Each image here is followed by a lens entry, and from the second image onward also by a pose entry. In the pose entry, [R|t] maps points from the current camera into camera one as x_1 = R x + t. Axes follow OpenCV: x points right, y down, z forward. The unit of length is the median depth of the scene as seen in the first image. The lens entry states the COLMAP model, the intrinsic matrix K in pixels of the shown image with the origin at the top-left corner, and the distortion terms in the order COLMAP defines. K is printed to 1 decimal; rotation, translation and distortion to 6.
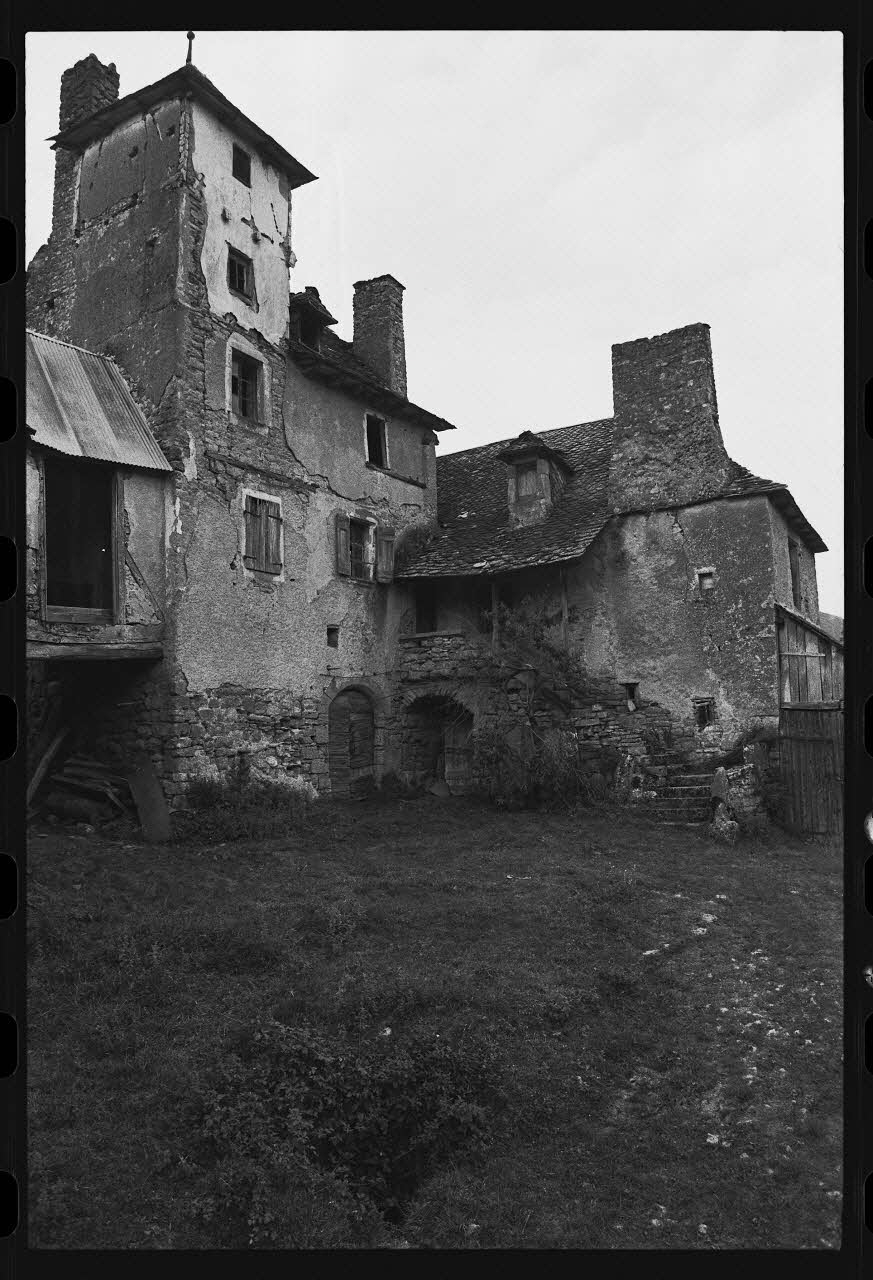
lens RADIAL K [[952.0, 0, 436.3], [0, 952.0, 640.4], [0, 0, 1]] dist [-0.076988, 0.003508]
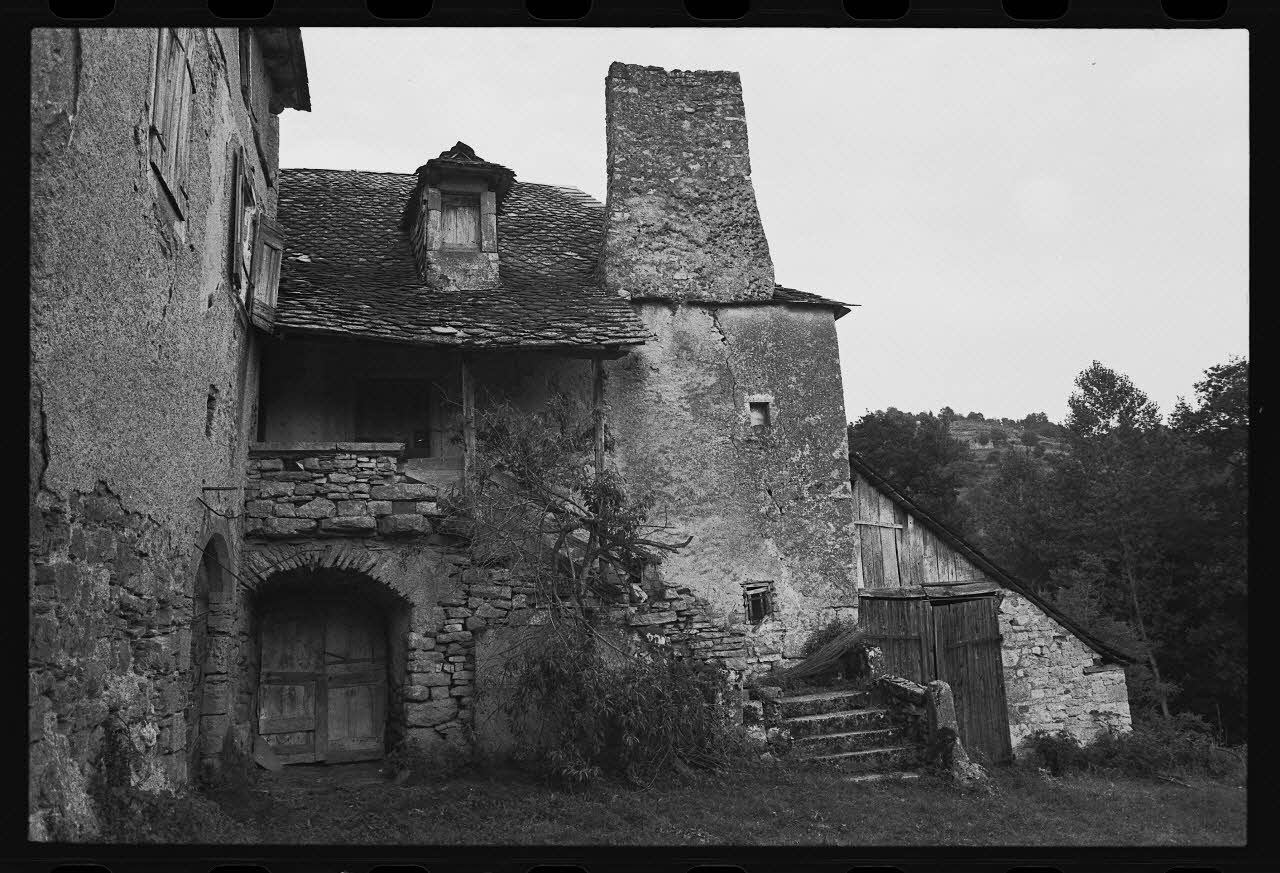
lens RADIAL K [[952.0, 0, 639.7], [0, 952.0, 438.4], [0, 0, 1]] dist [-0.076988, 0.003508]
pose [[0.687130, 0.129855, 0.714835, -0.269695], [-0.044075, 0.989536, -0.137390, 0.054596], [-0.725196, 0.062898, 0.685663, 0.567407]]
